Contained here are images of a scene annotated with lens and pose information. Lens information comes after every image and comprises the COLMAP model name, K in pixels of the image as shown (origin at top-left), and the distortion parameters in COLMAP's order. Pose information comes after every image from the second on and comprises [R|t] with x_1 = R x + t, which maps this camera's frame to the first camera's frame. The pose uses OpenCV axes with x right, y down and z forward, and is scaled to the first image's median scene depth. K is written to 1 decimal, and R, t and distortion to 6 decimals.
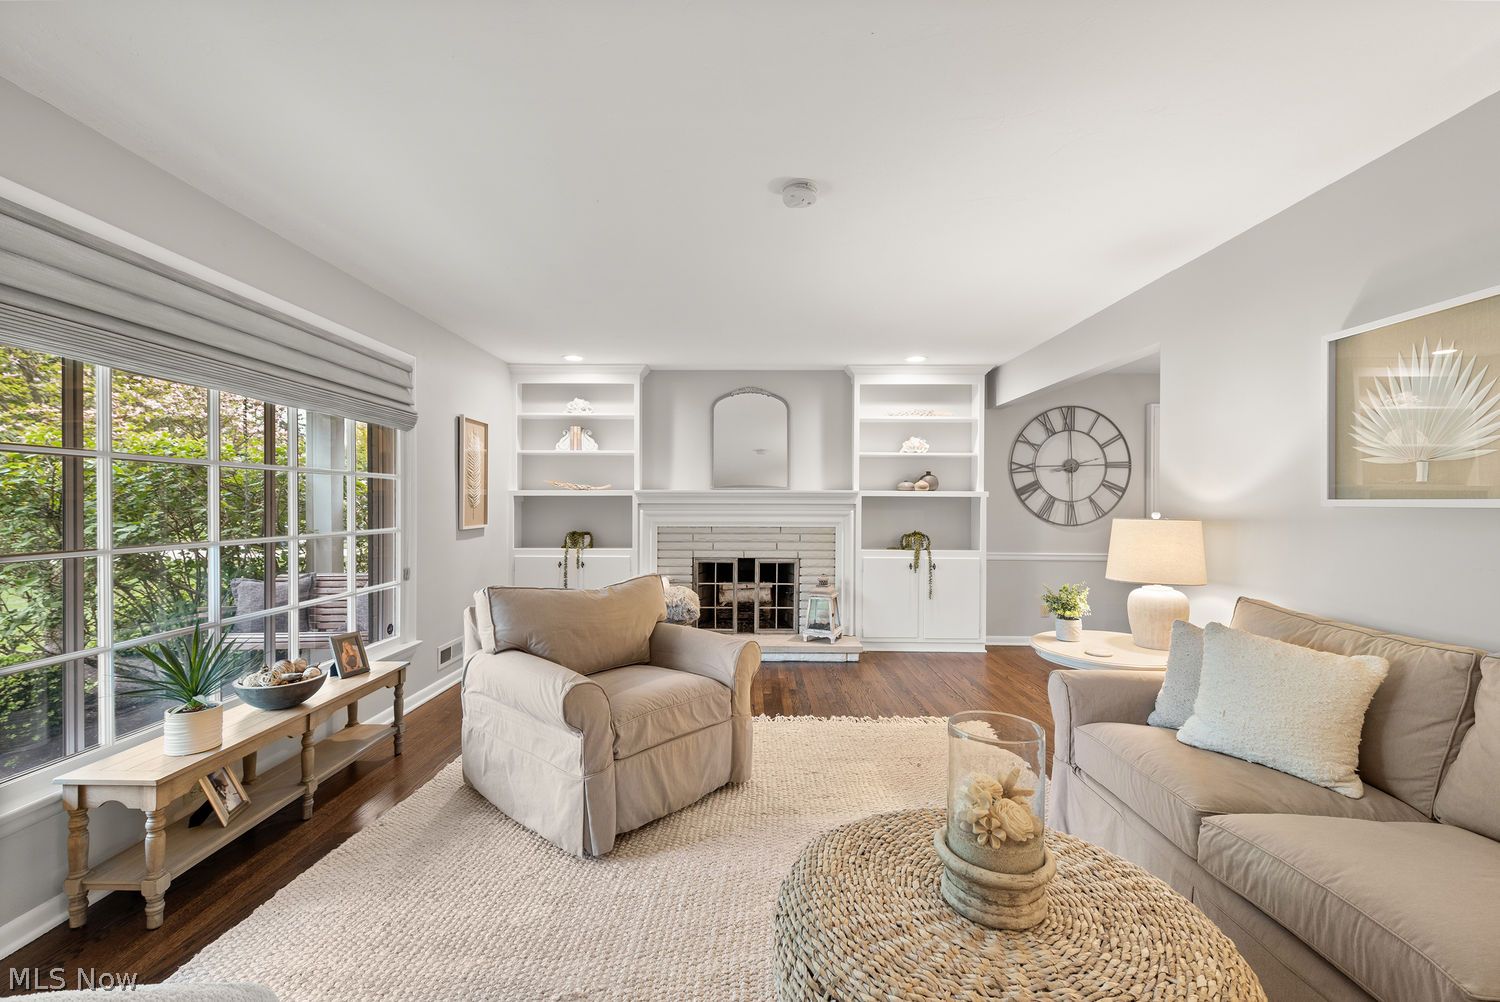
lens RADIAL K [[626.8, 0, 747.9], [0, 626.8, 506.7], [0, 0, 1]] dist [0.012290, -0.004482]
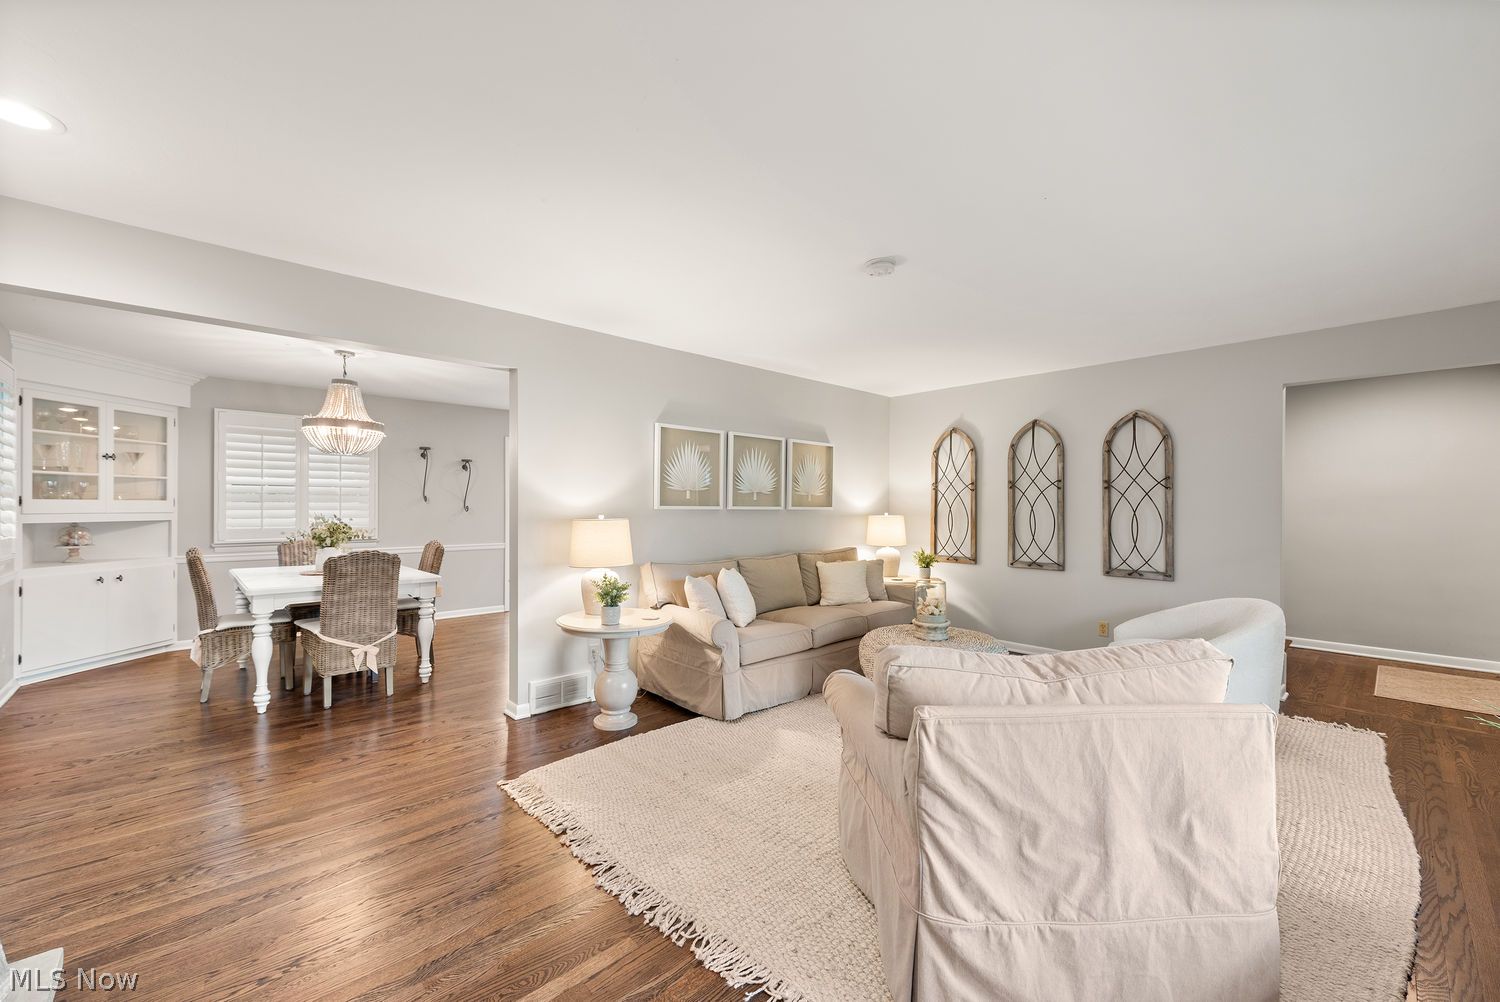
lens RADIAL K [[596.5, 0, 755.0], [0, 596.5, 505.8], [0, 0, 1]] dist [0.009617, -0.002386]
pose [[-0.700841, -0.004570, 0.713303, -0.271763], [-0.003608, 0.999989, 0.002862, -0.007608], [-0.713308, -0.000568, -0.700850, 0.911598]]
